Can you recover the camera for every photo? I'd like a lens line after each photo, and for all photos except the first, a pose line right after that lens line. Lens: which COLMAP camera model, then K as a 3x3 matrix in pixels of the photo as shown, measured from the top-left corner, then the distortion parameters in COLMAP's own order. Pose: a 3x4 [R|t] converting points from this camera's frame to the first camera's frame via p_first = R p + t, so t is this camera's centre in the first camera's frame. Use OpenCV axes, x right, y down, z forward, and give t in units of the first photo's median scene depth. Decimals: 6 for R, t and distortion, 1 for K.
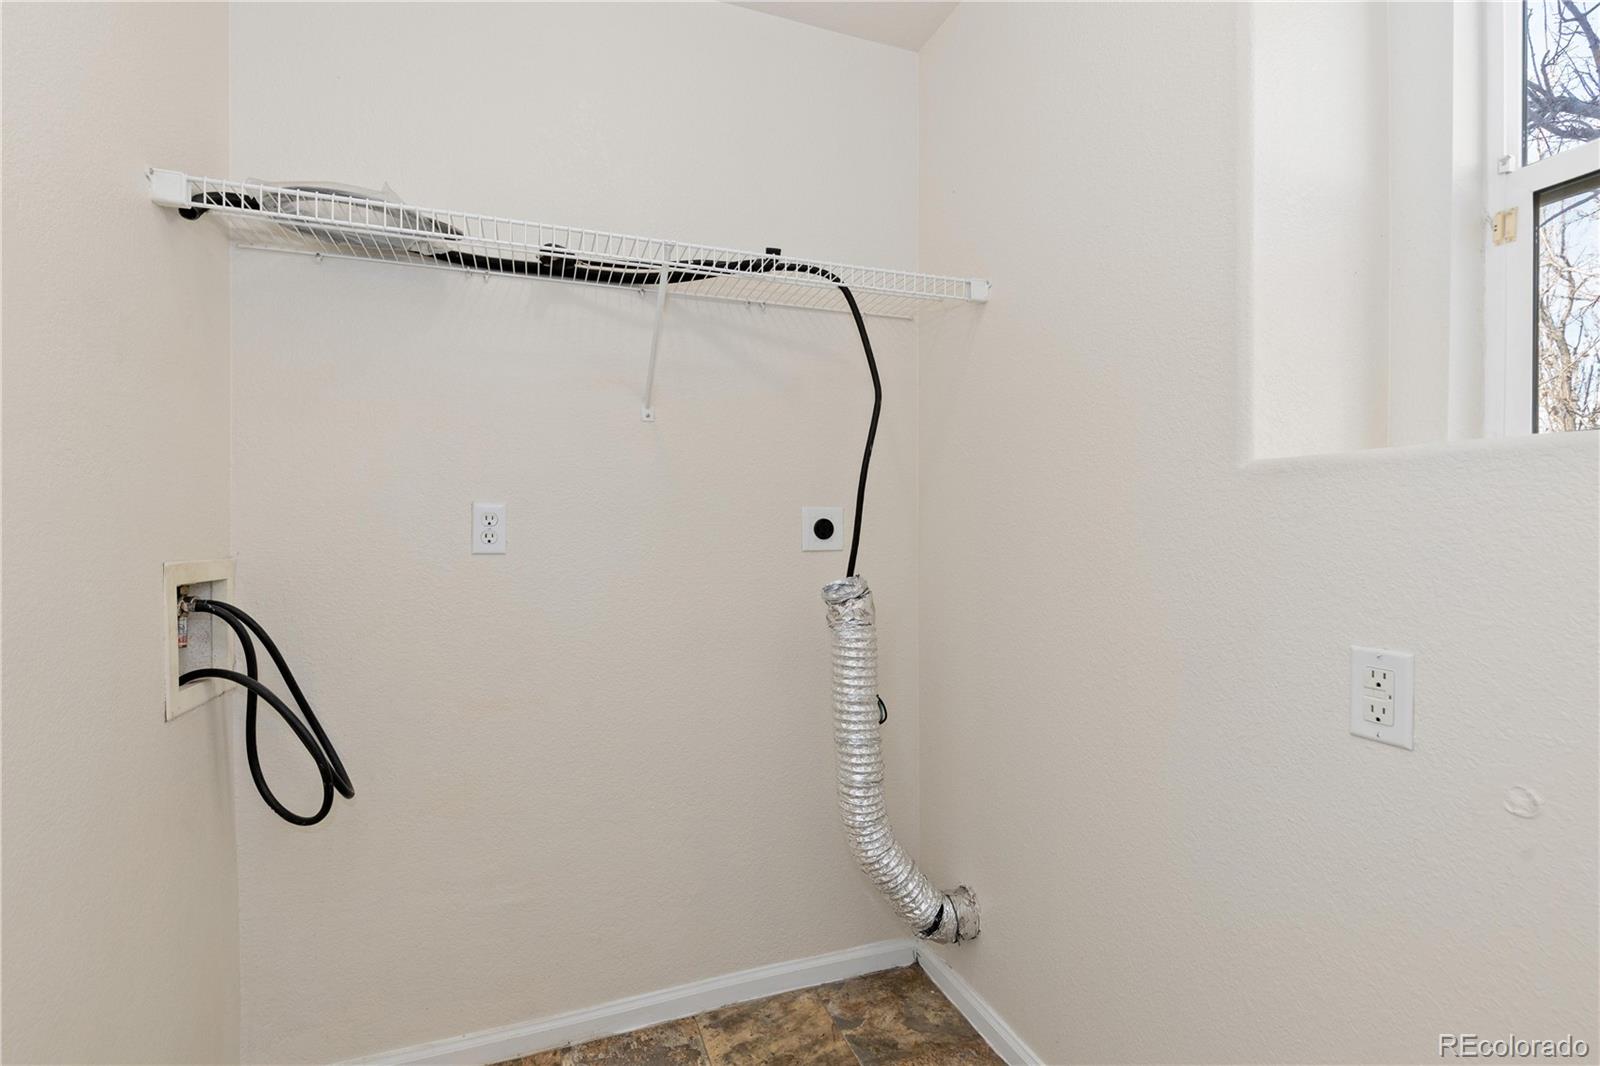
lens RADIAL K [[723.5, 0, 797.5], [0, 723.5, 528.5], [0, 0, 1]] dist [0.006917, -0.000114]
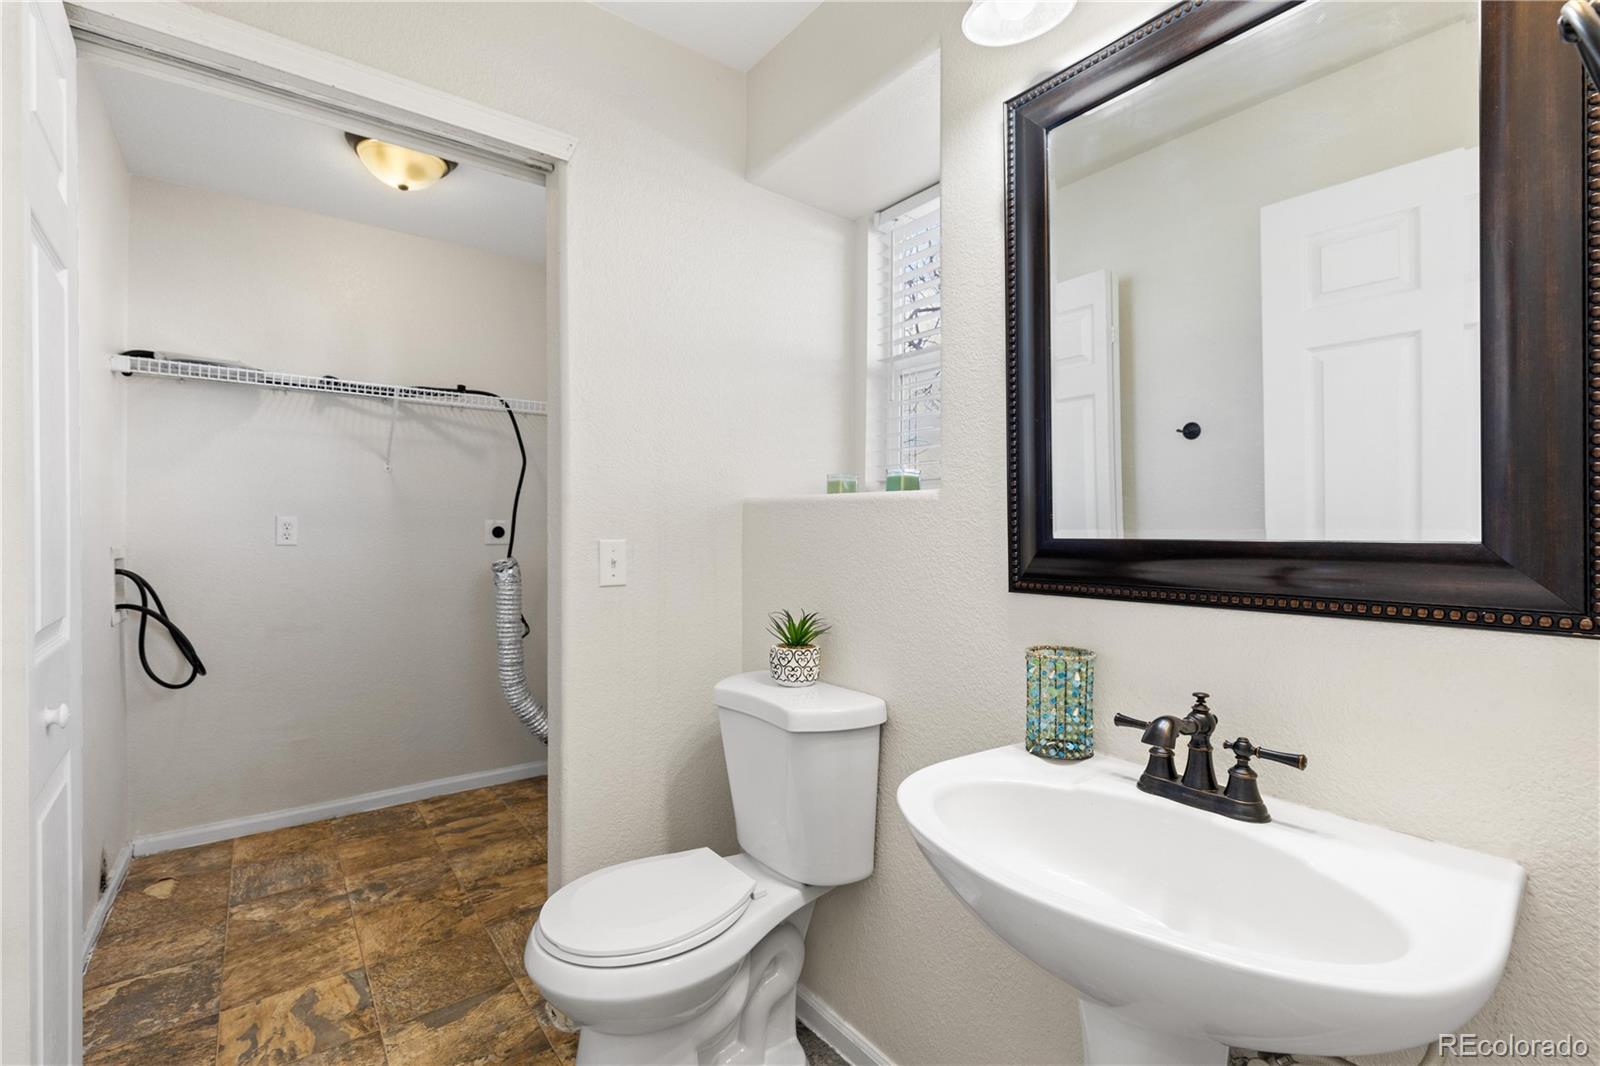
lens RADIAL K [[723.5, 0, 797.5], [0, 723.5, 528.5], [0, 0, 1]] dist [0.006917, -0.000114]
pose [[0.958493, 0.005194, 0.285070, 0.266108], [-0.003989, 0.999980, -0.004805, -0.002757], [-0.285089, 0.003469, 0.958495, -1.050921]]
